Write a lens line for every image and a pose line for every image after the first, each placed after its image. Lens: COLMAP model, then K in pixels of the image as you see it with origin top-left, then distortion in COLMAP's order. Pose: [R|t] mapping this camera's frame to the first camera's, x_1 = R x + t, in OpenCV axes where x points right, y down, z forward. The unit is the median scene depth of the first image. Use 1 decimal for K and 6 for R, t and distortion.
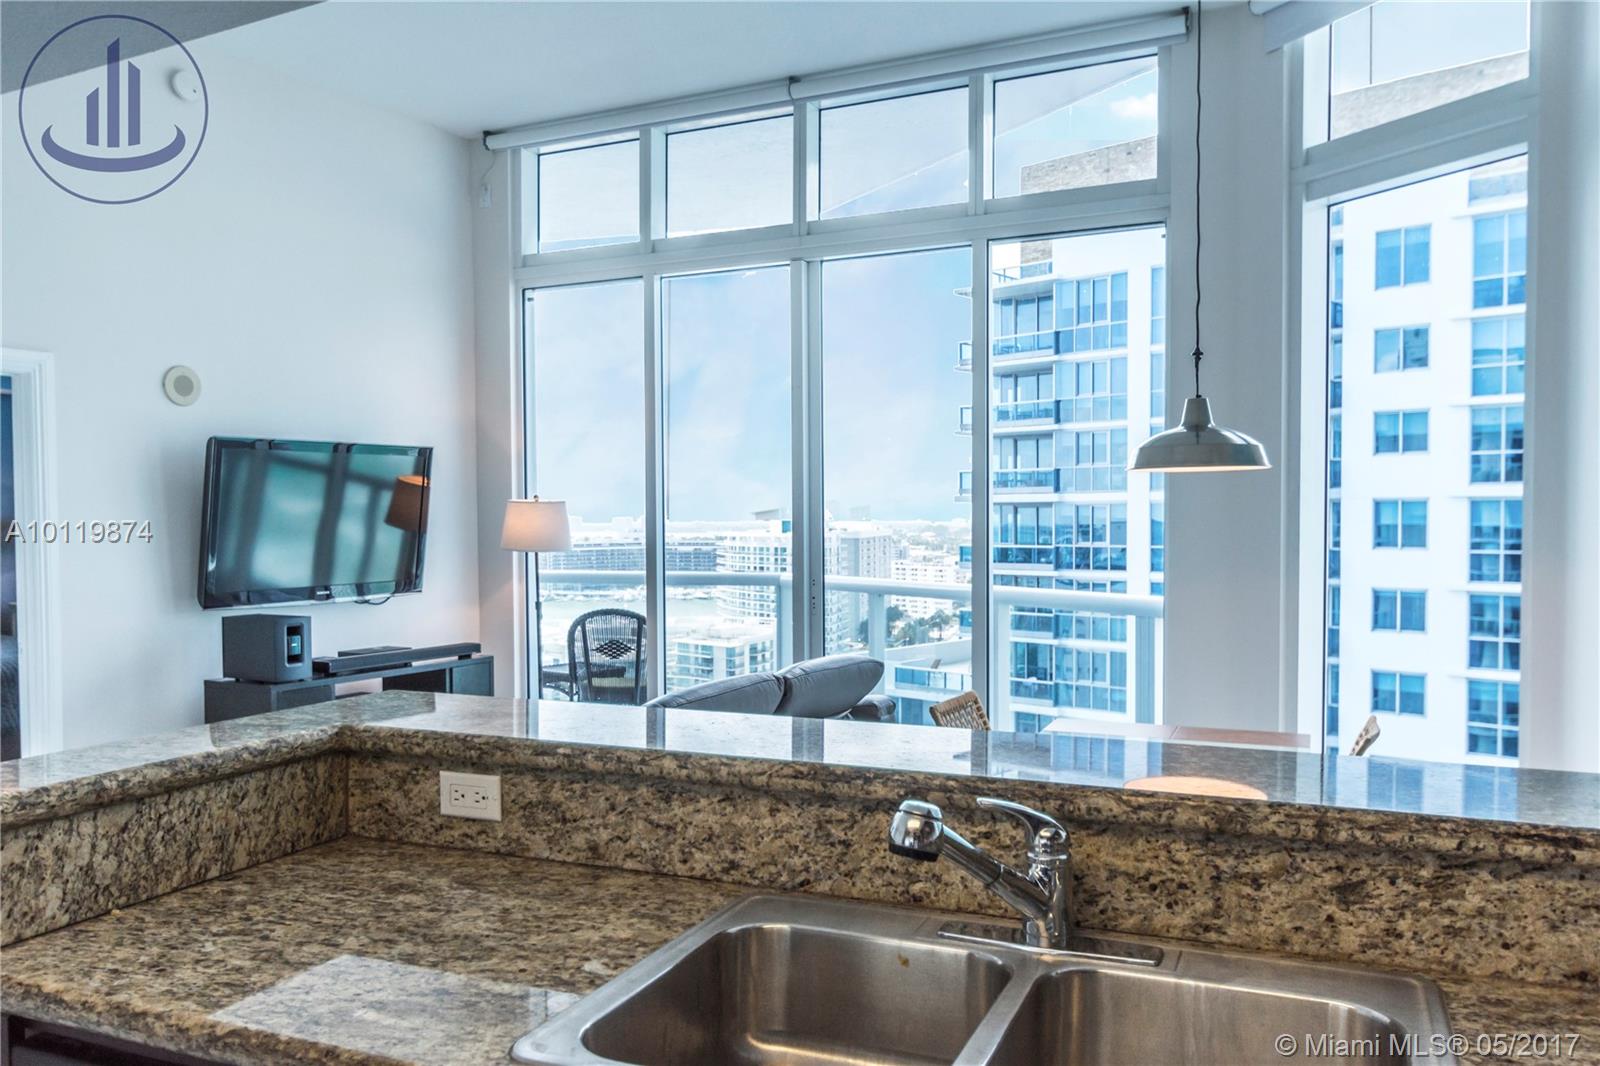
lens RADIAL K [[1224.0, 0, 808.6], [0, 1224.0, 555.5], [0, 0, 1]] dist [0.002212, 0.010892]
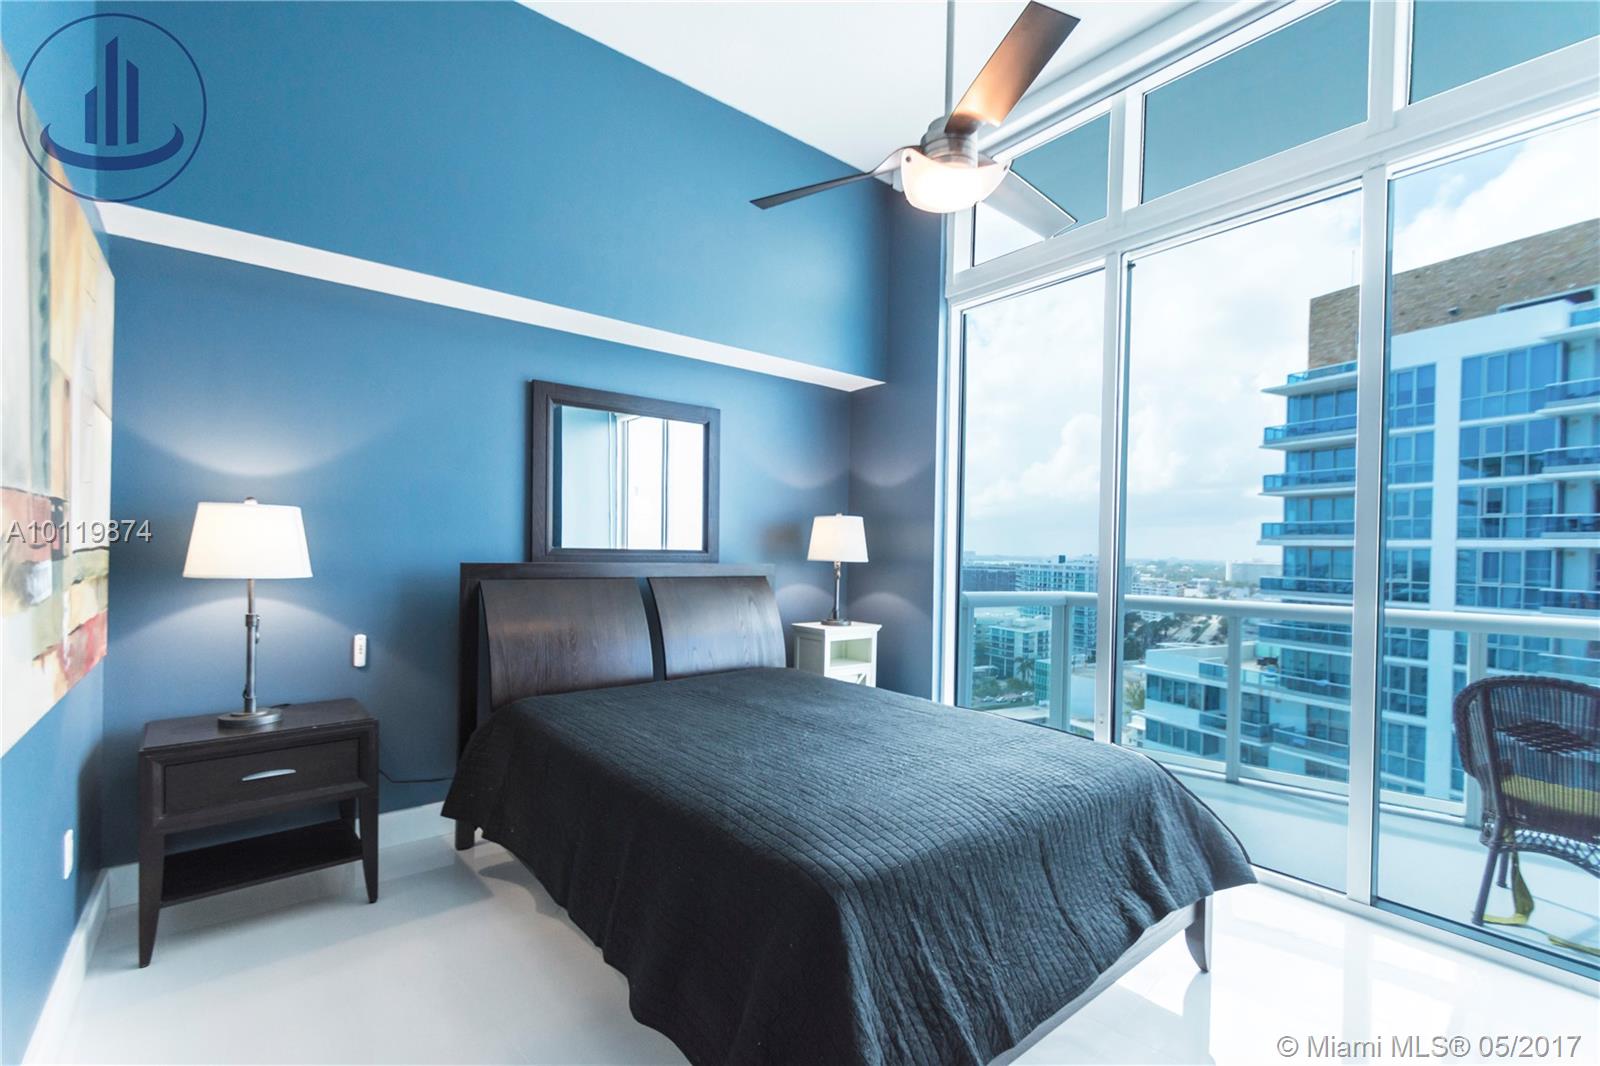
lens RADIAL K [[705.1, 0, 799.0], [0, 705.1, 553.1], [0, 0, 1]] dist [0.013304, -0.005313]
pose [[0.935119, 0.027305, -0.353279, -0.083853], [-0.036845, 0.999115, -0.020306, 0.000160], [0.352412, 0.032005, 0.935298, 0.093775]]
